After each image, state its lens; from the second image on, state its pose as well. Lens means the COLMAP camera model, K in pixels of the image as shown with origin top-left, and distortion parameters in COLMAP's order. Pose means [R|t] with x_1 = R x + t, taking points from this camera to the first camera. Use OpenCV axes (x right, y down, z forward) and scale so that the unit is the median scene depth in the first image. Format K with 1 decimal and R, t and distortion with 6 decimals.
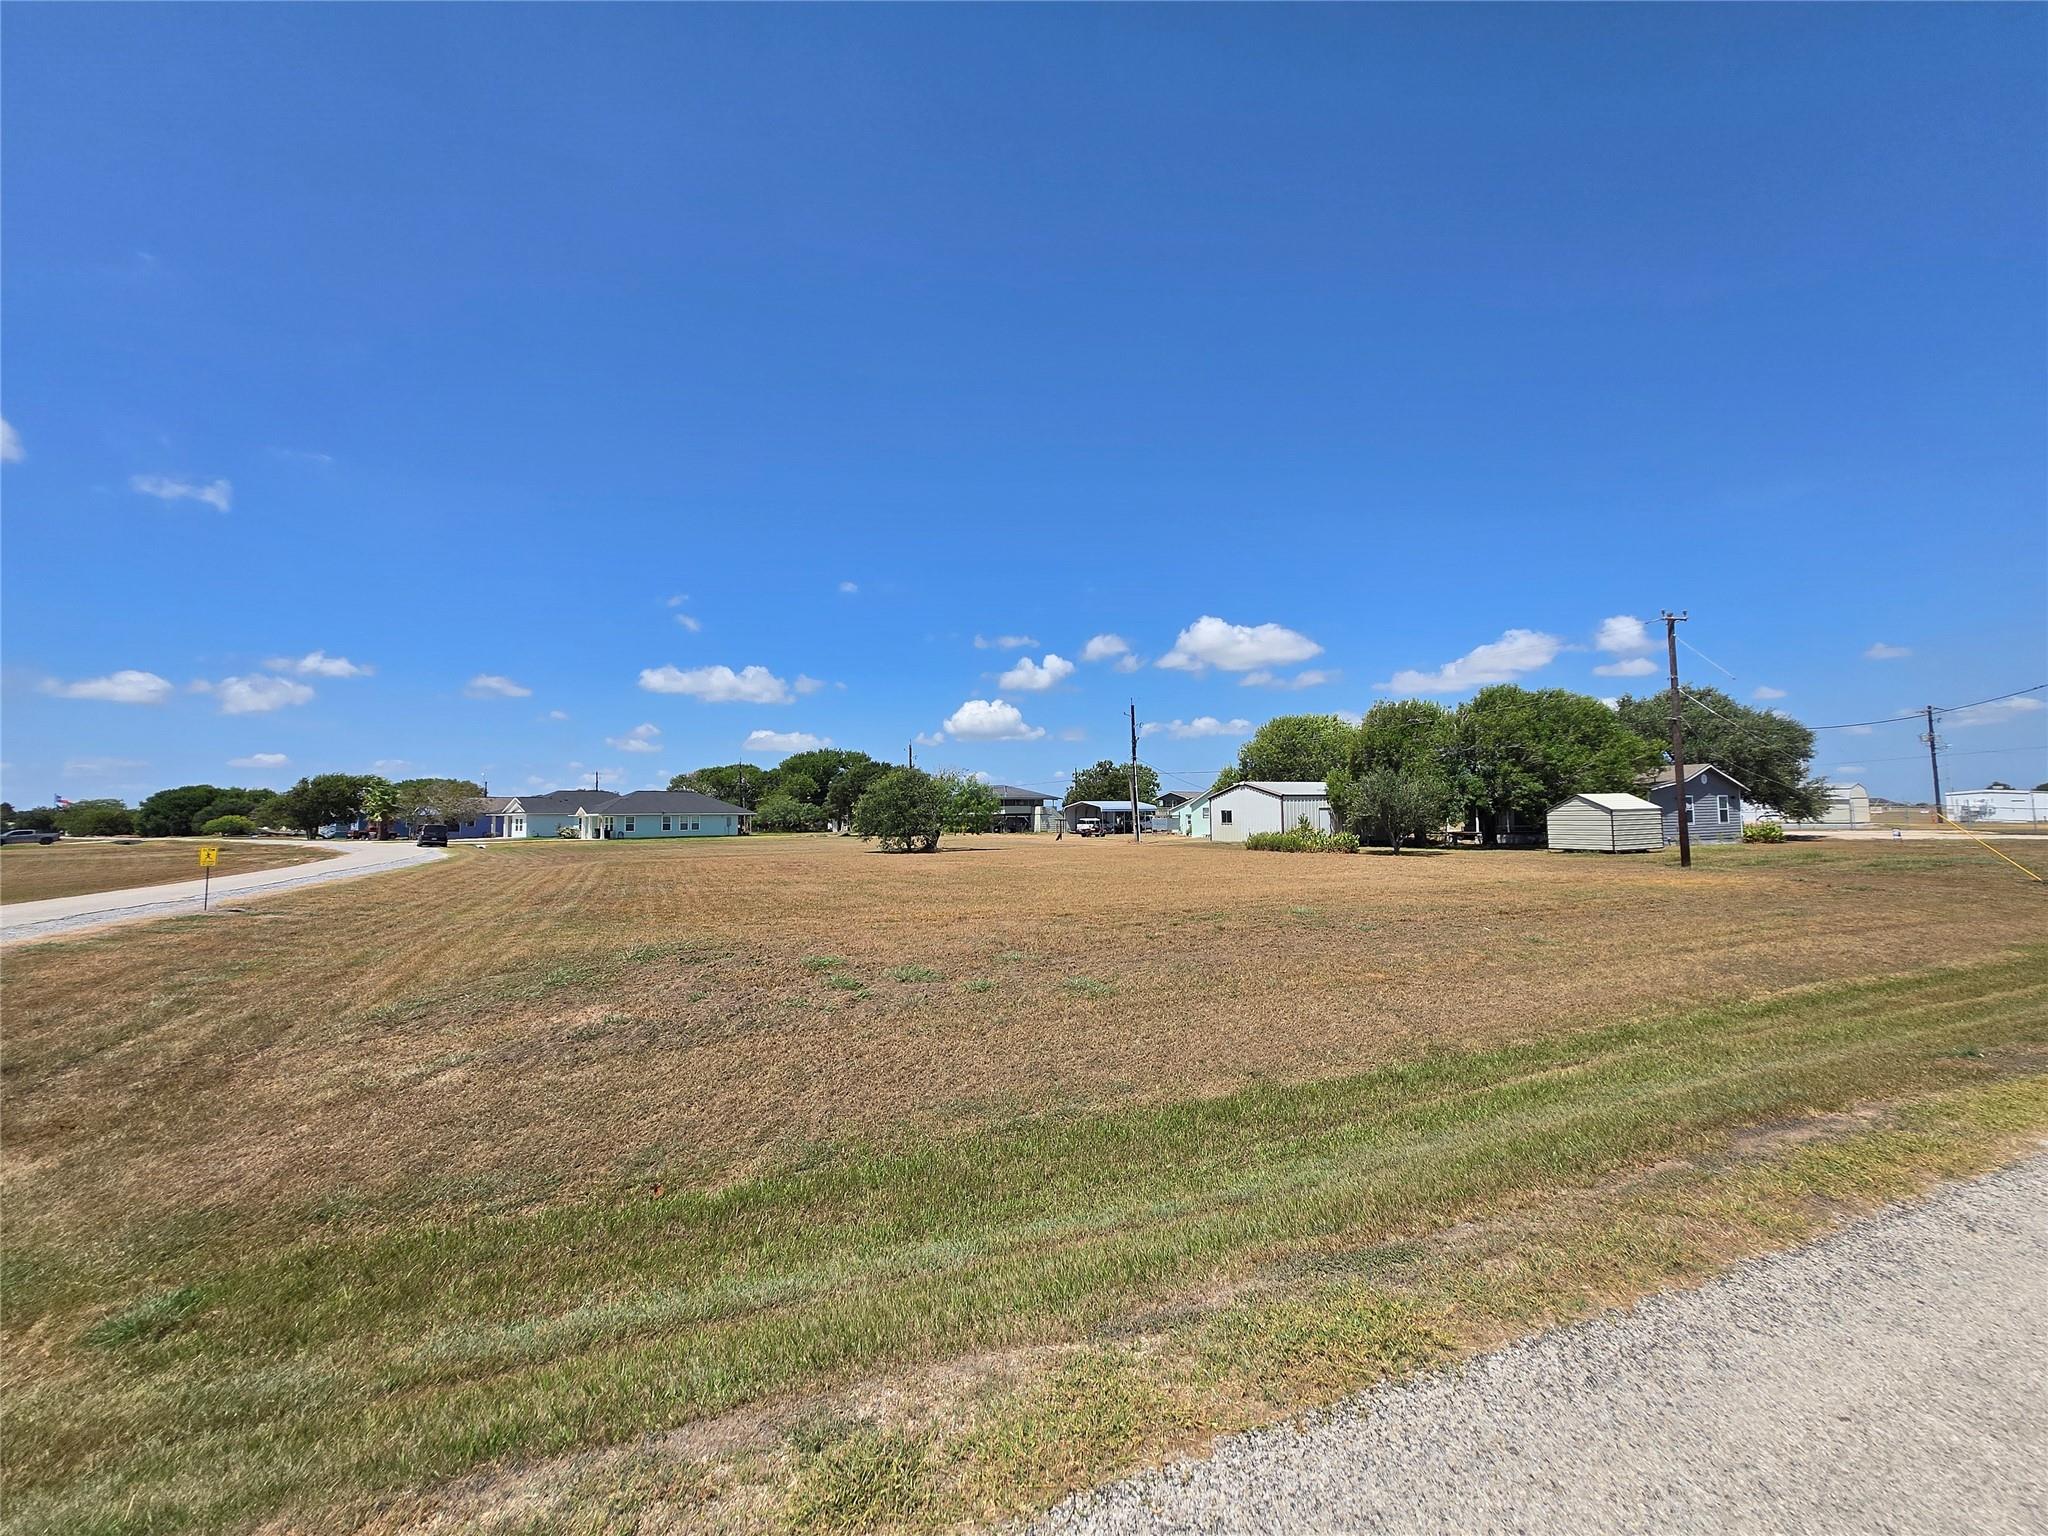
lens RADIAL K [[809.4, 0, 1033.5], [0, 809.4, 756.3], [0, 0, 1]] dist [0.001536, -0.001304]
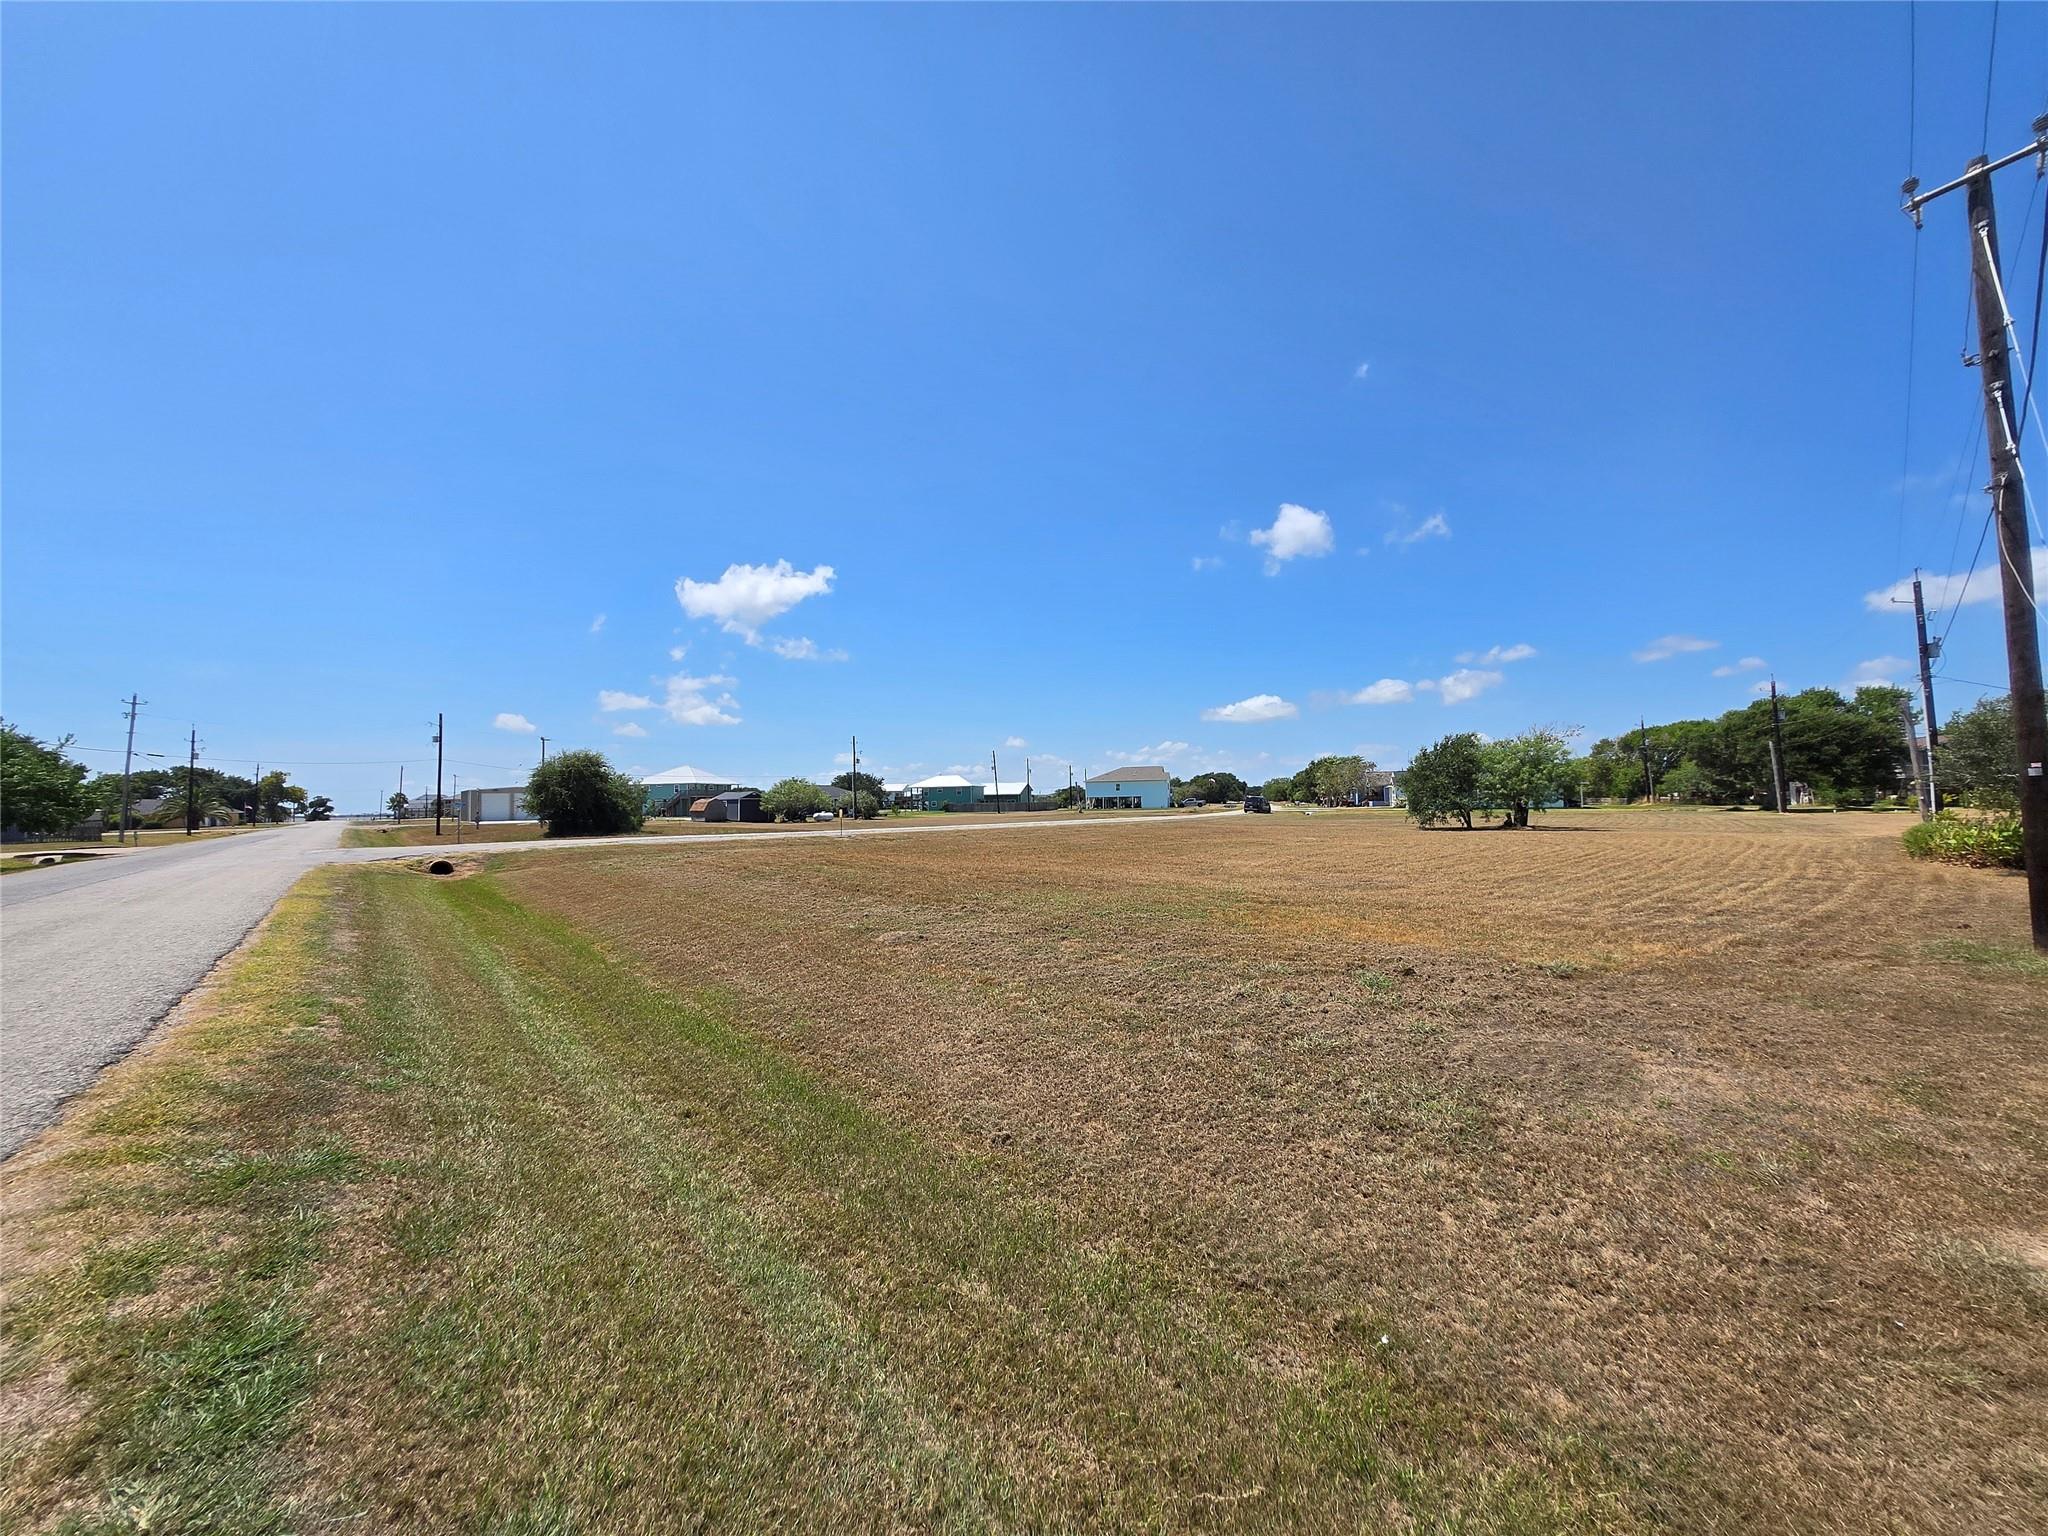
lens RADIAL K [[809.4, 0, 1016.1], [0, 809.4, 765.2], [0, 0, 1]] dist [0.001536, -0.001304]
pose [[0.284638, -0.035076, -0.957993, 0.288729], [0.084117, 0.996390, -0.011489, 0.009034], [0.954937, -0.077313, 0.286561, 0.147934]]
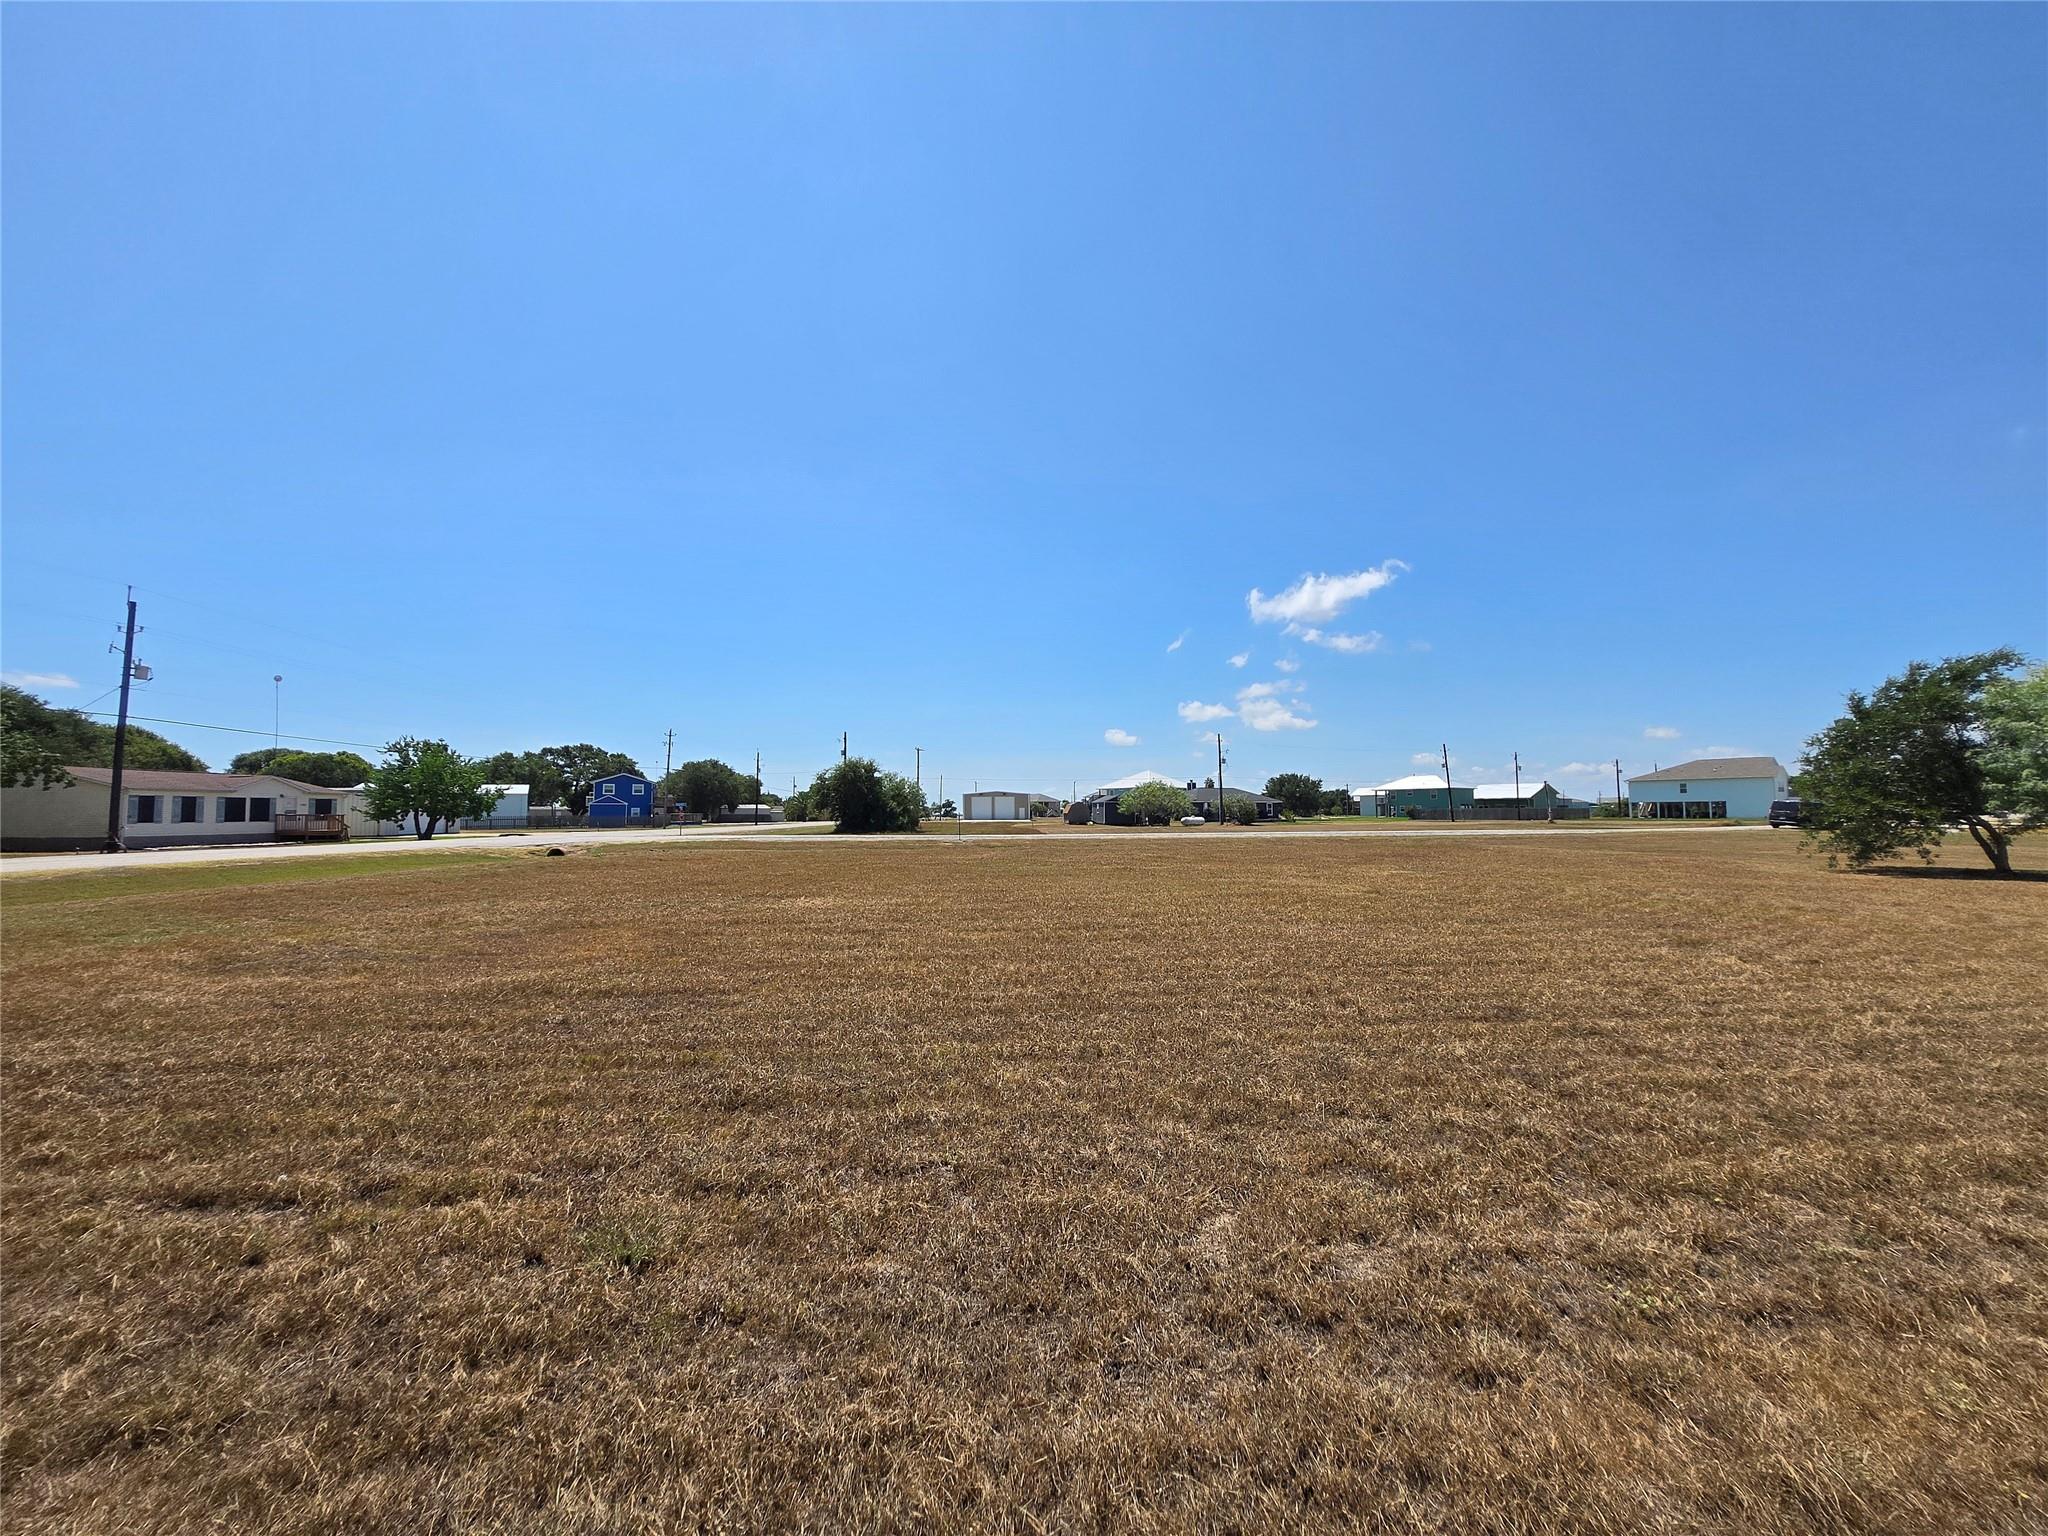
lens RADIAL K [[809.4, 0, 1034.9], [0, 809.4, 812.1], [0, 0, 1]] dist [0.001536, -0.001304]
pose [[-0.369554, 0.015077, -0.929087, 0.194683], [0.079129, 0.996747, -0.015299, 0.030785], [0.925834, -0.079171, -0.369545, 0.380653]]
